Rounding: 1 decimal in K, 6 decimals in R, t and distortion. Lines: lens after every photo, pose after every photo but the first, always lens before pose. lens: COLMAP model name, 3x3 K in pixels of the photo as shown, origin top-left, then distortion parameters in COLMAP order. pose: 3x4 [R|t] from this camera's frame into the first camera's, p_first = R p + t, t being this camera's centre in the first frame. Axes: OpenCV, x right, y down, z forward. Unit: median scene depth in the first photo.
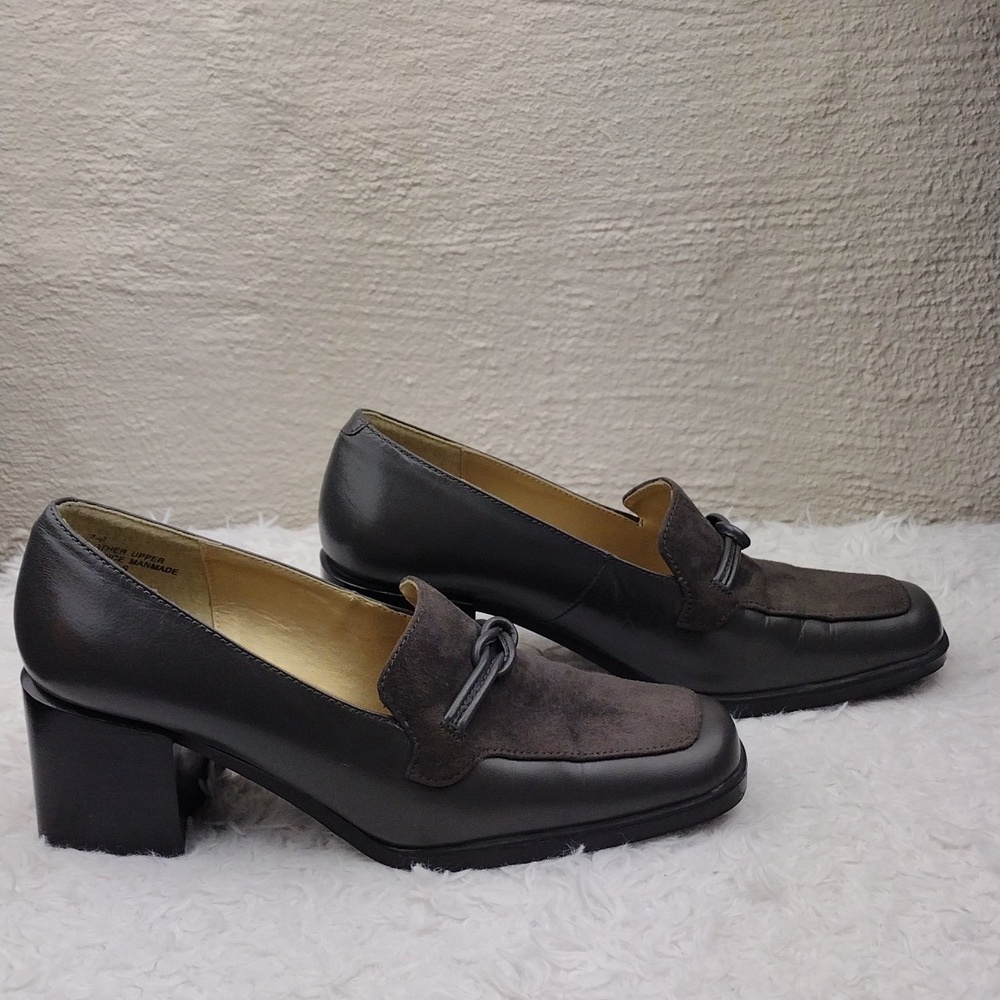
lens RADIAL K [[1675.0, 0, 491.3], [0, 1675.0, 475.5], [0, 0, 1]] dist [0.046050, 0.000000]
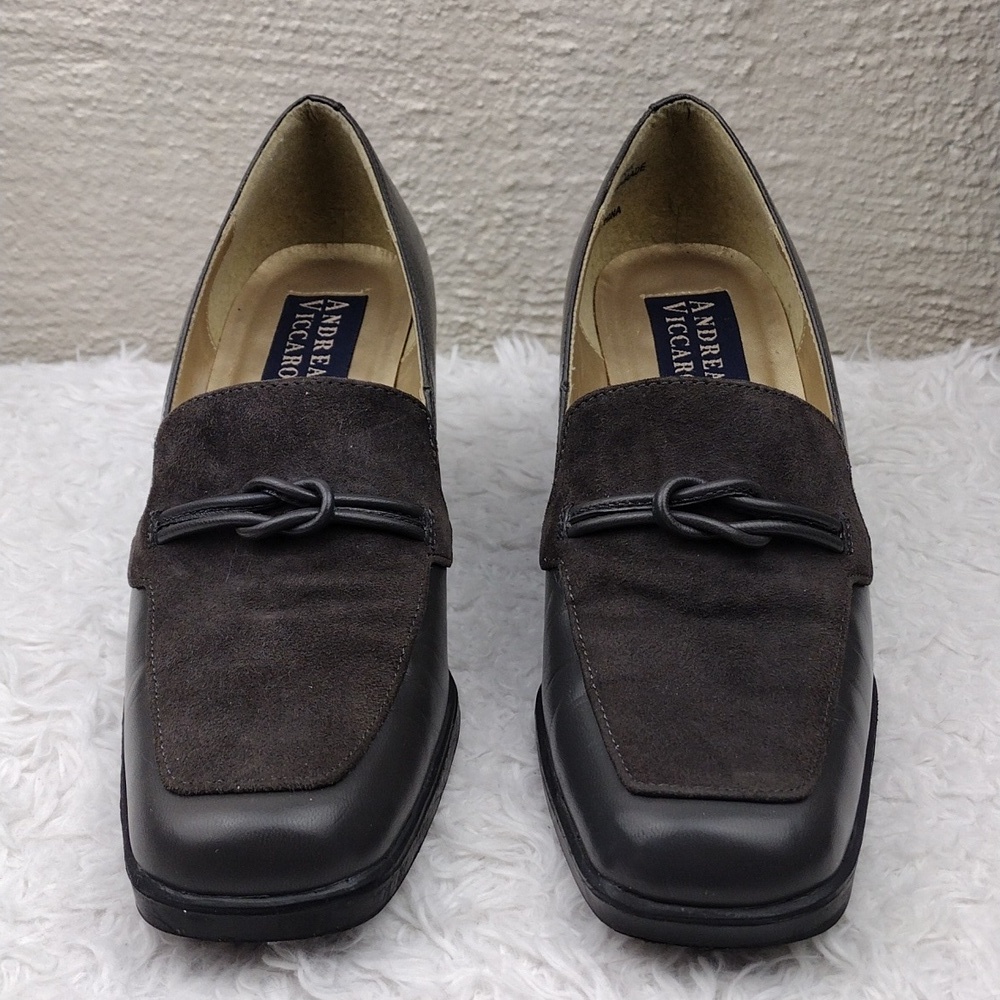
lens RADIAL K [[1675.0, 0, 495.2], [0, 1675.0, 496.7], [0, 0, 1]] dist [0.046050, 0.000000]
pose [[0.999976, 0.000321, 0.006973, 0.021442], [-0.001150, 0.992868, 0.119216, 0.002224], [-0.006885, -0.119221, 0.992844, 0.265516]]
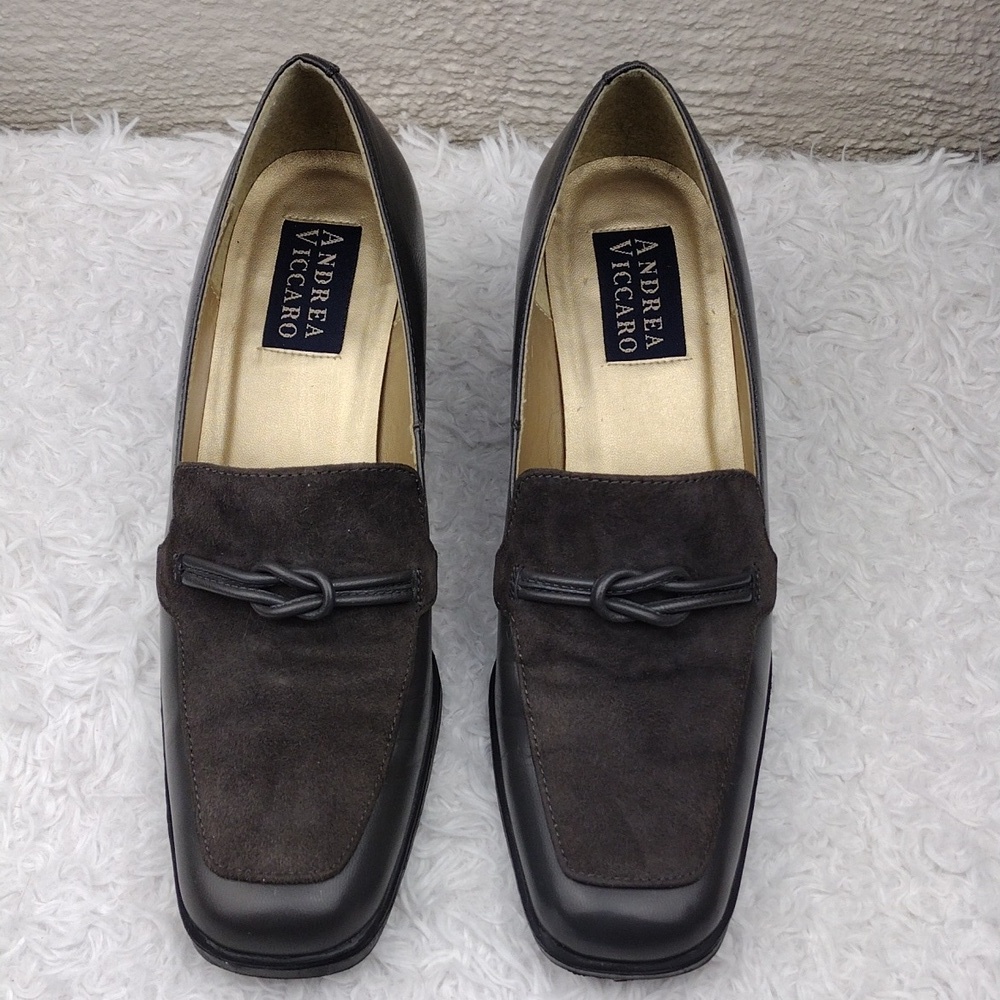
lens RADIAL K [[1675.0, 0, 501.2], [0, 1675.0, 492.8], [0, 0, 1]] dist [0.046050, 0.000000]
pose [[0.999609, 0.020401, 0.019124, 0.024307], [-0.027641, 0.824412, 0.565314, -0.271915], [-0.004233, -0.565622, 0.824654, 0.291155]]
